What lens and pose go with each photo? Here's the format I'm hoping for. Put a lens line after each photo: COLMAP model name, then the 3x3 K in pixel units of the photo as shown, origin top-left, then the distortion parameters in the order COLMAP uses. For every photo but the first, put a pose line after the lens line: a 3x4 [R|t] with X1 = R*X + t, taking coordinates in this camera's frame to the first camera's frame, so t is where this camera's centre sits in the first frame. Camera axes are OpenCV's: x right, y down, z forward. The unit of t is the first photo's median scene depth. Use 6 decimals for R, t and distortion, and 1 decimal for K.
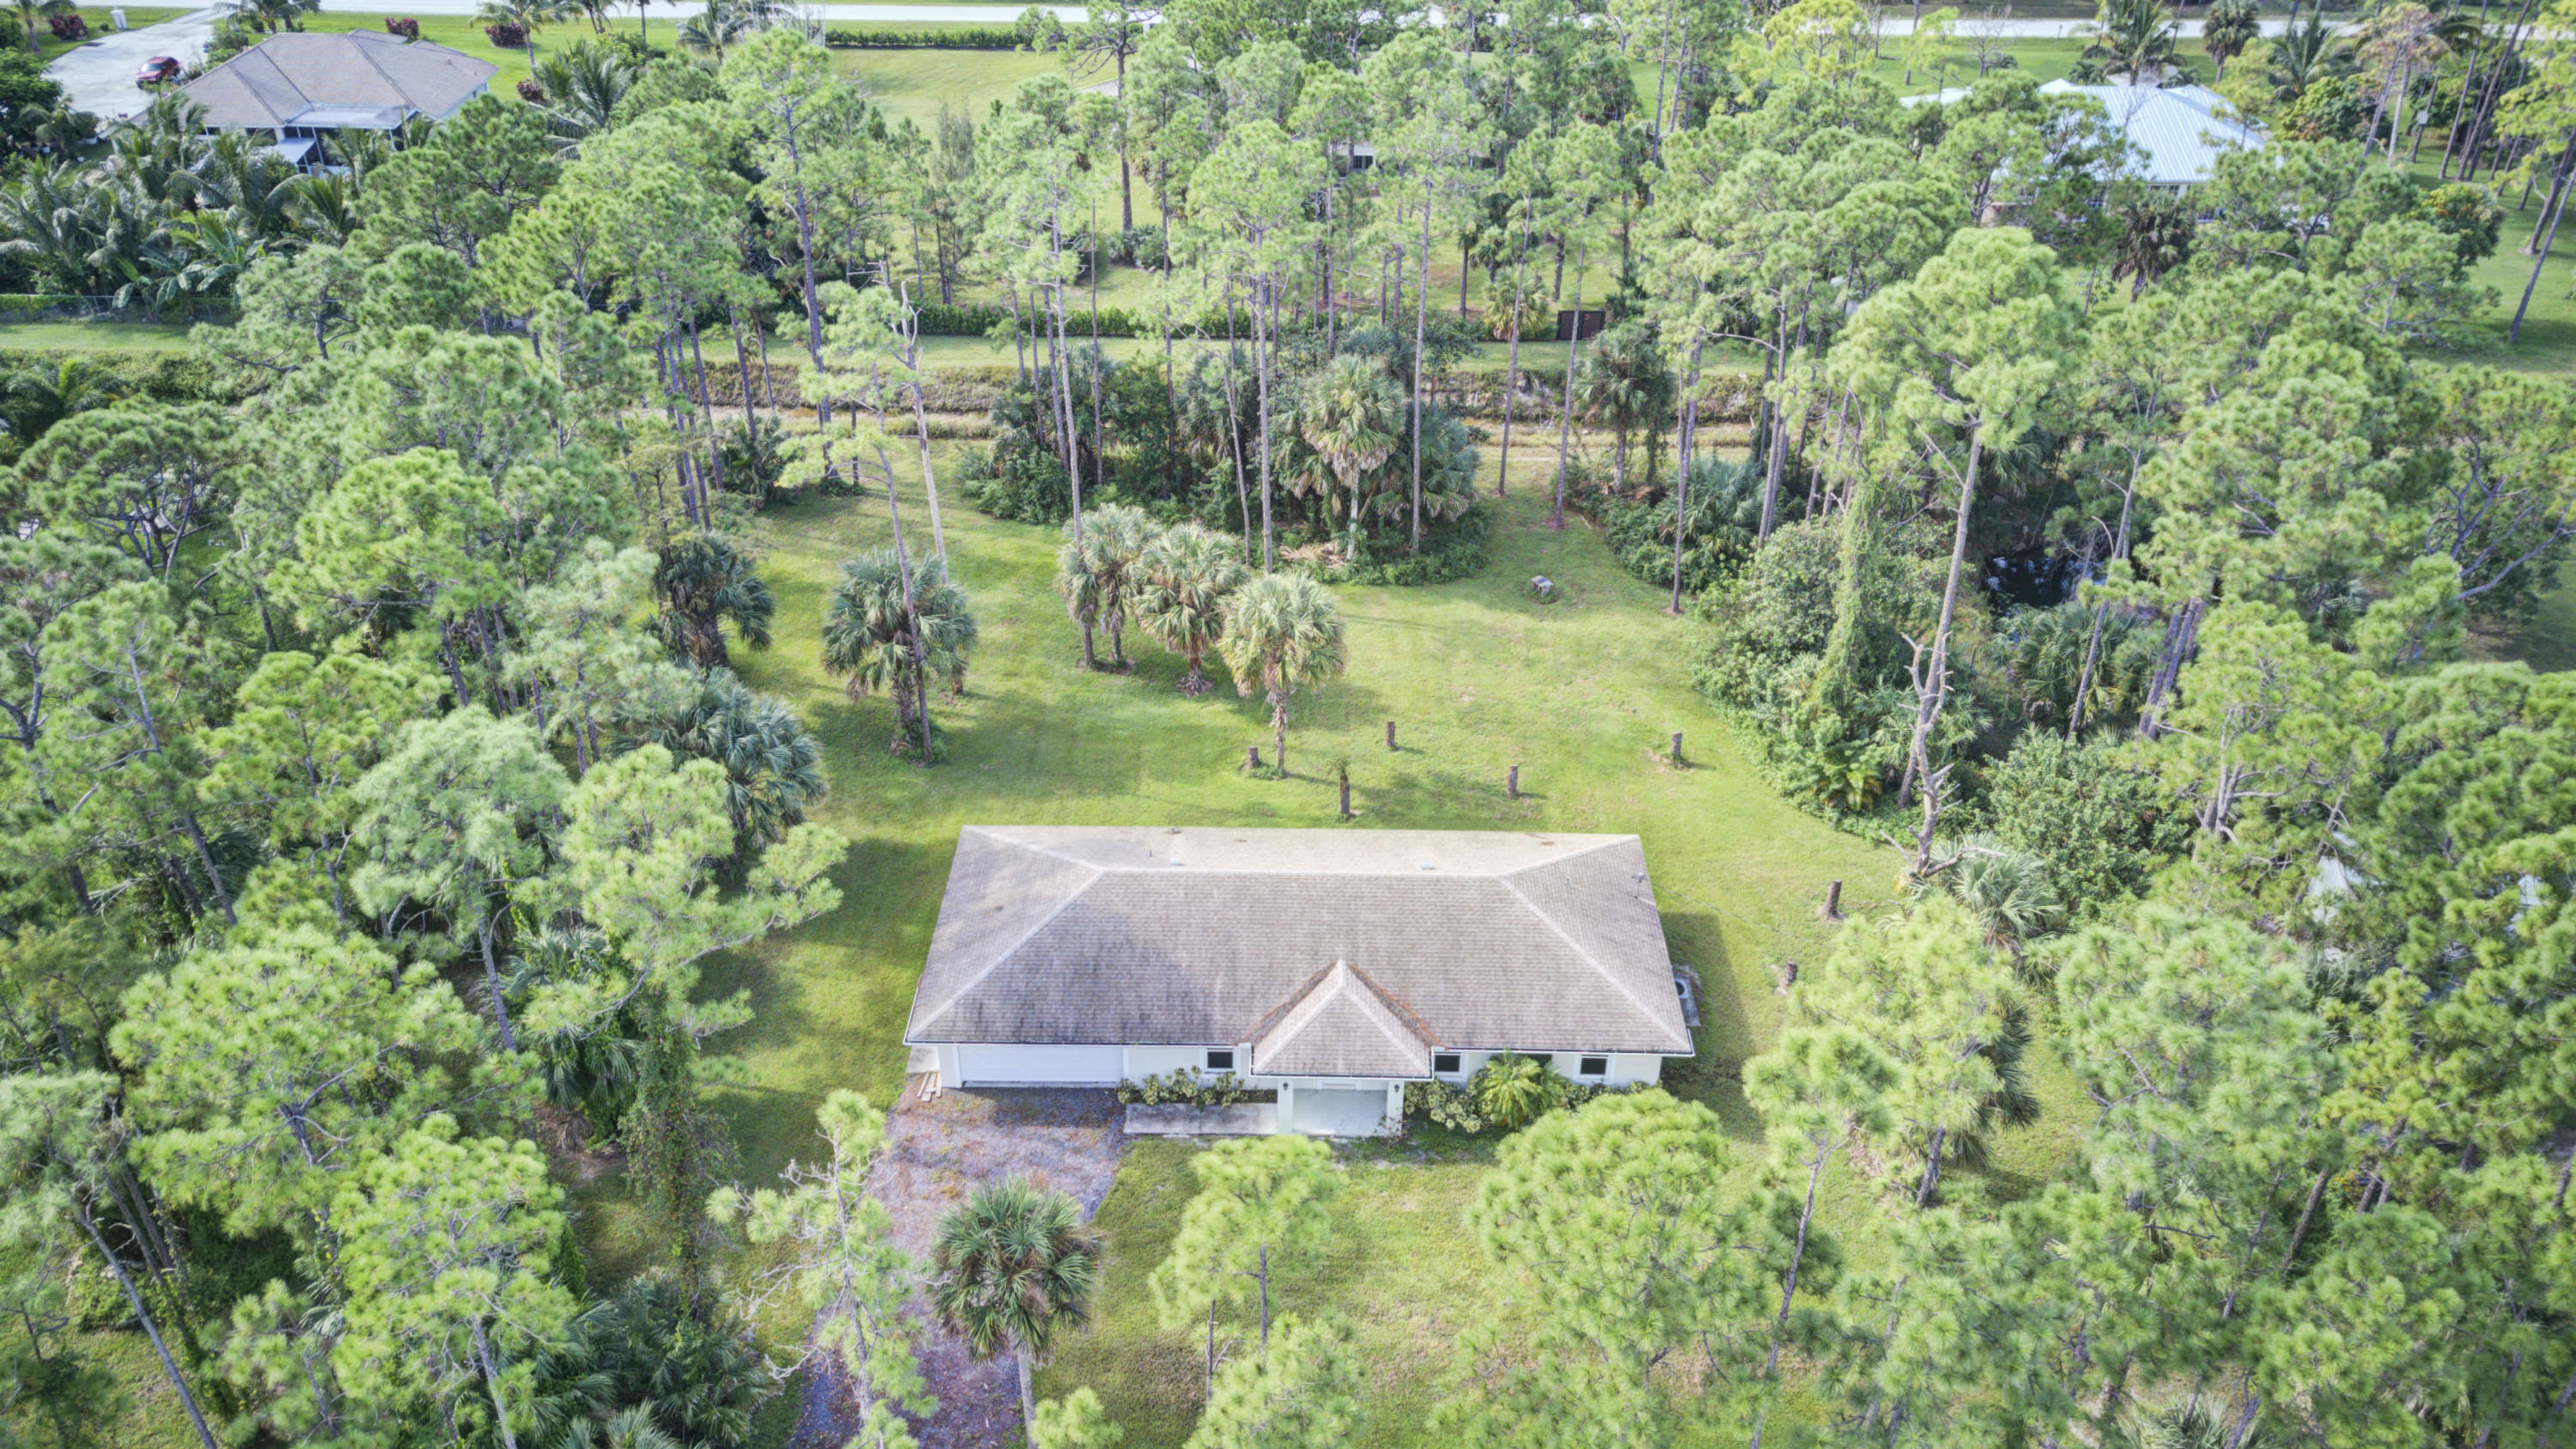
lens RADIAL K [[2075.0, 0, 1302.9], [0, 2075.0, 748.3], [0, 0, 1]] dist [0.044252, -0.027714]
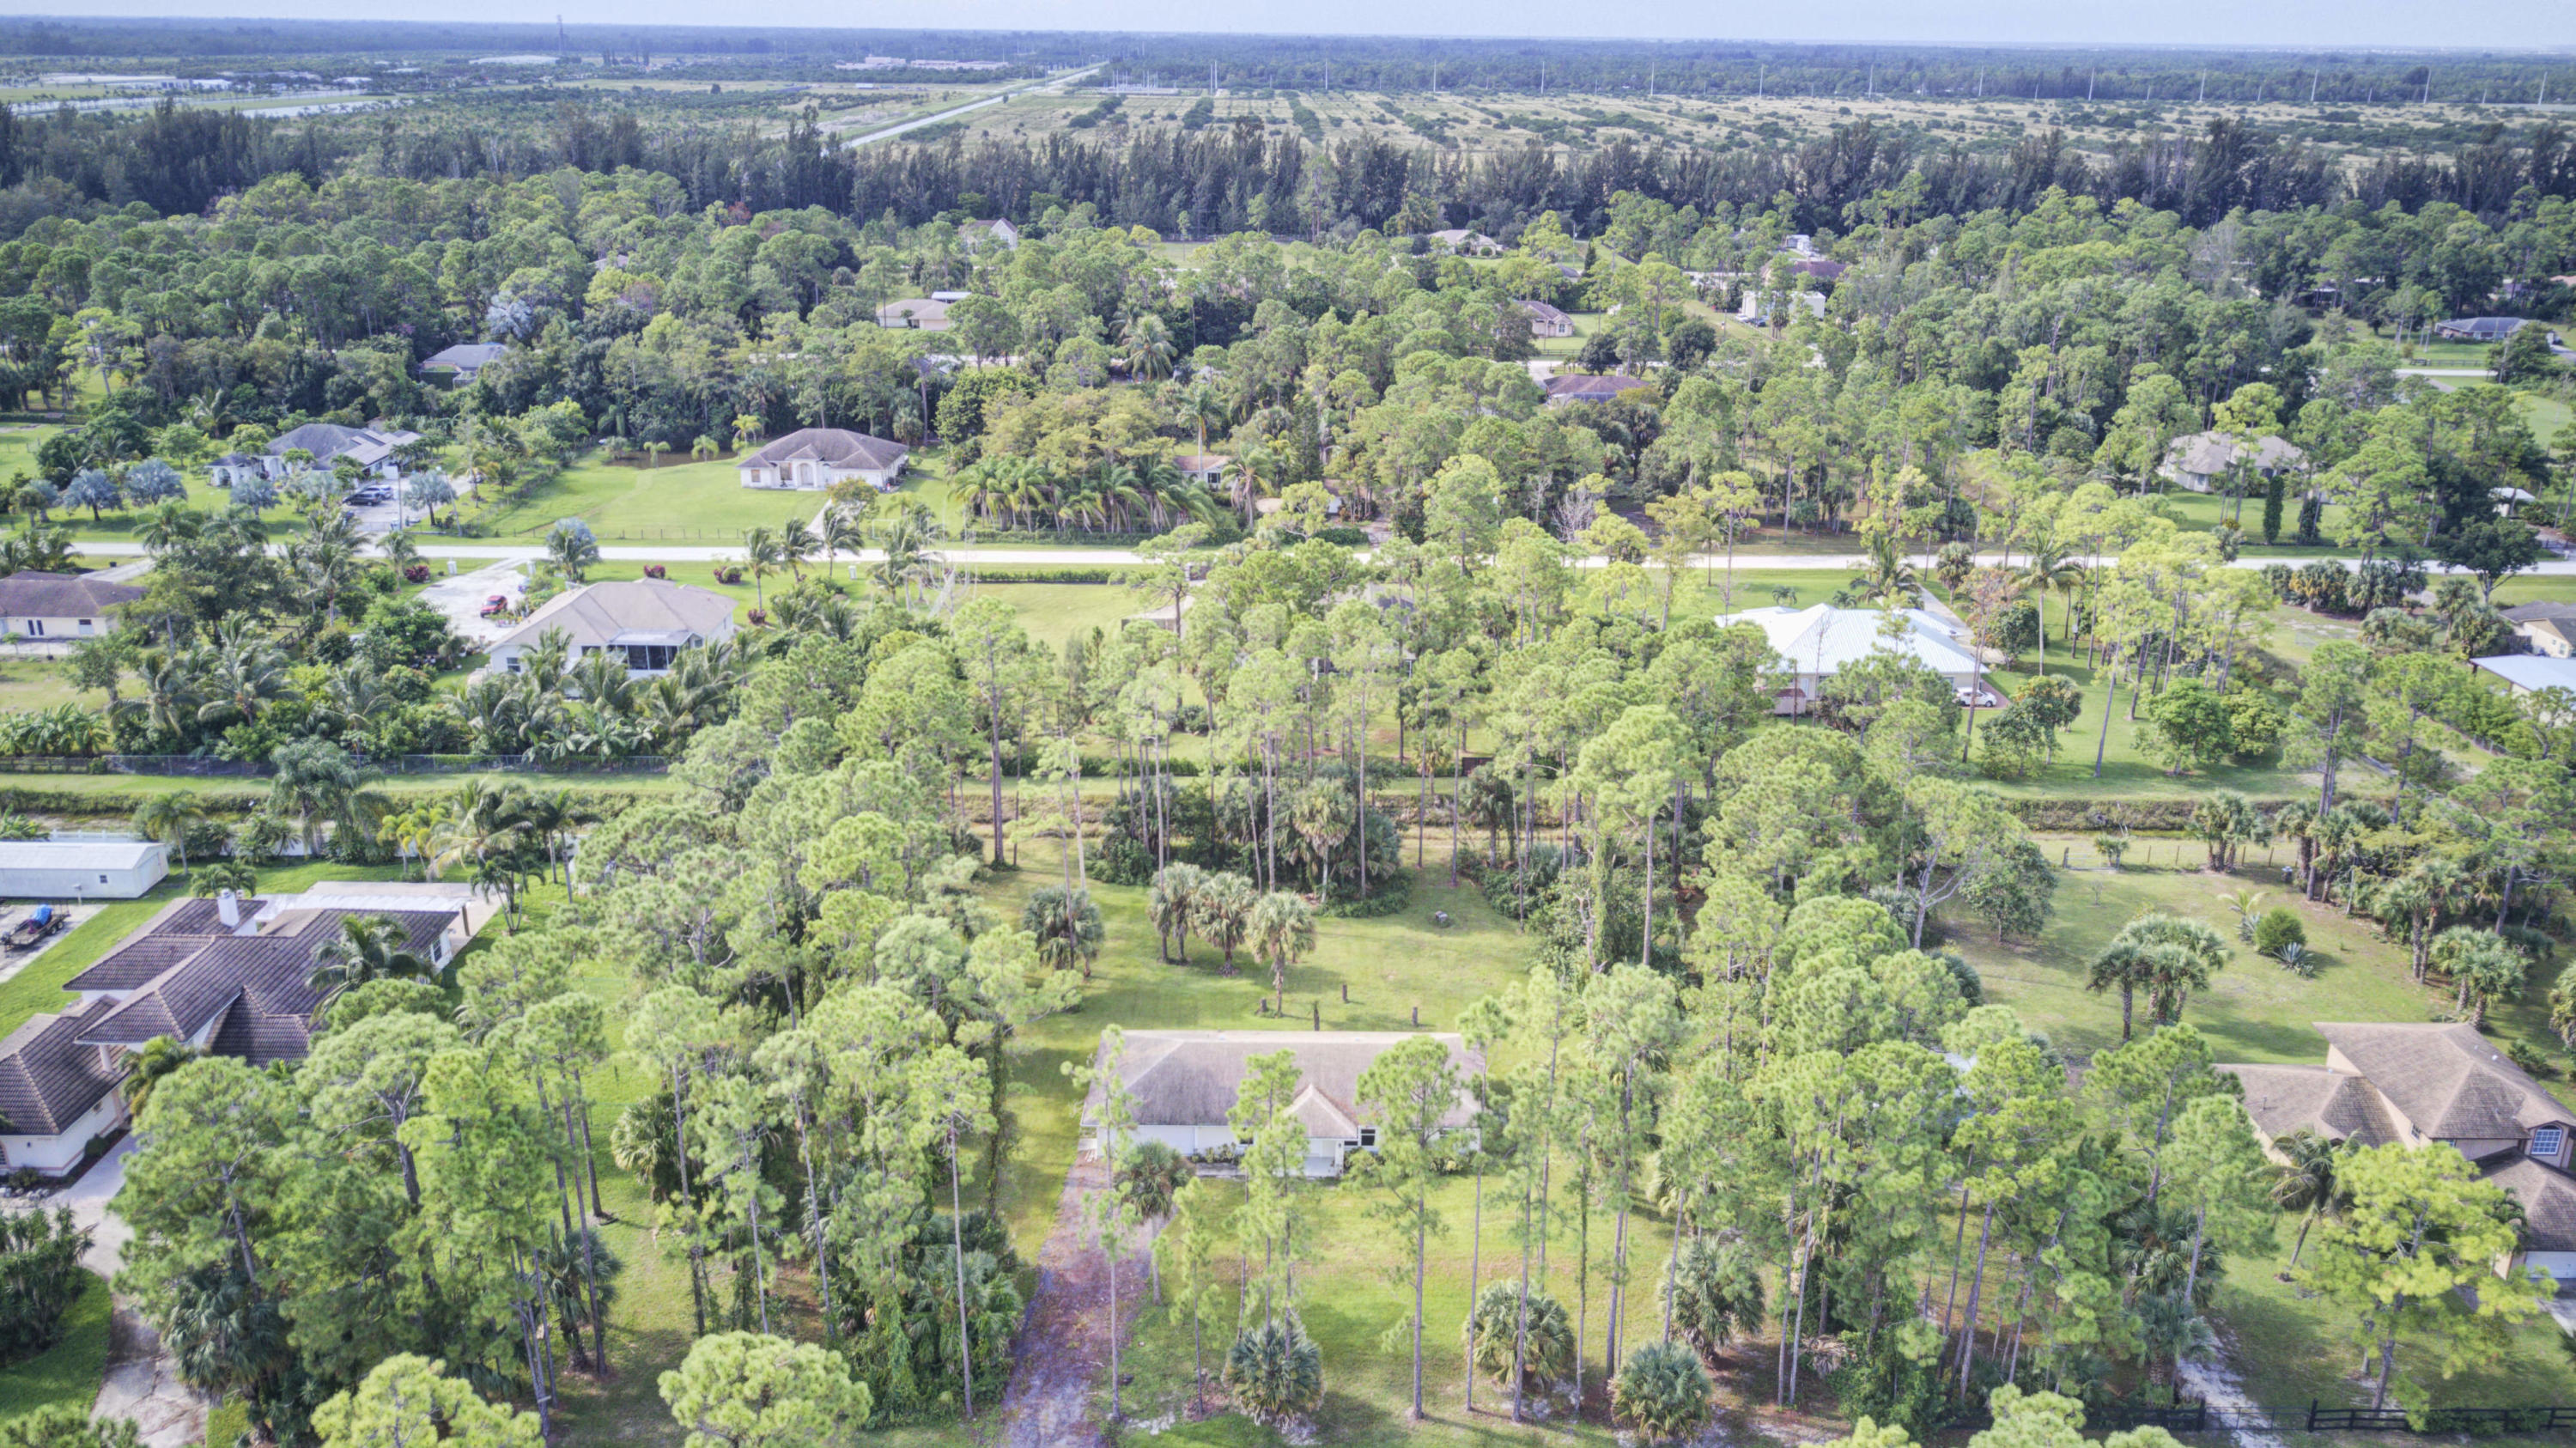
lens RADIAL K [[2074.9, 0, 1288.8], [0, 2074.9, 720.3], [0, 0, 1]] dist [0.044252, -0.027714]
pose [[0.999929, -0.002768, -0.011631, 0.015229], [-0.000055, 0.971749, -0.236017, 0.157617], [0.011956, 0.236001, 0.971679, -0.631720]]
